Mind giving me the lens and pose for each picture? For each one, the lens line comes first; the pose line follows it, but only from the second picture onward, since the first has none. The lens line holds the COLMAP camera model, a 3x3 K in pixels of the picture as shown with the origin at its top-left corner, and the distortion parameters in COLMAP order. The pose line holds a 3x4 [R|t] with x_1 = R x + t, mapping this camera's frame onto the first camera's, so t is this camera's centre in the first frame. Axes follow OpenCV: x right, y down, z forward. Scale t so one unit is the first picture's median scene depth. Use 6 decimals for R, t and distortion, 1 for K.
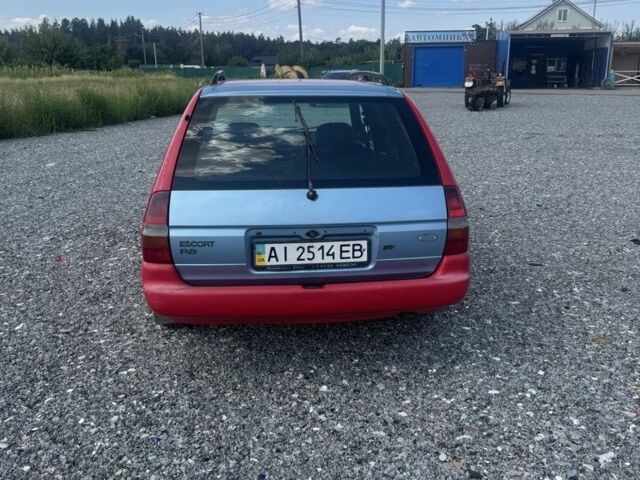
lens RADIAL K [[579.2, 0, 320.0], [0, 579.2, 240.0], [0, 0, 1]] dist [0.101215, -0.166892]
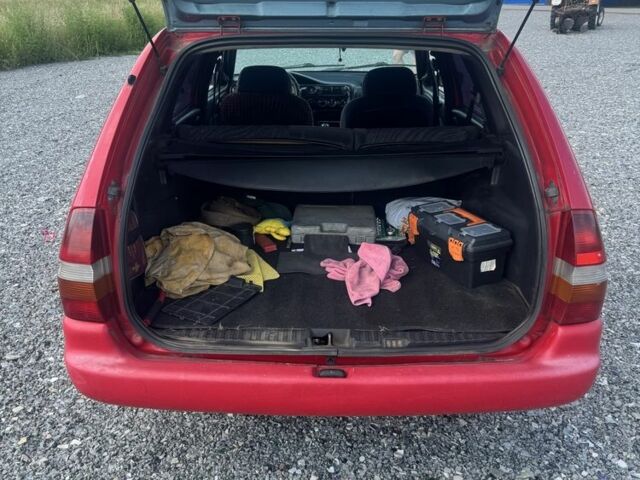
lens RADIAL K [[579.2, 0, 320.0], [0, 579.2, 240.0], [0, 0, 1]] dist [0.101215, -0.166892]
pose [[0.994105, 0.043623, -0.099263, 0.023666], [-0.030644, 0.991208, 0.128712, -0.101036], [0.104005, -0.124912, 0.986702, 0.319477]]
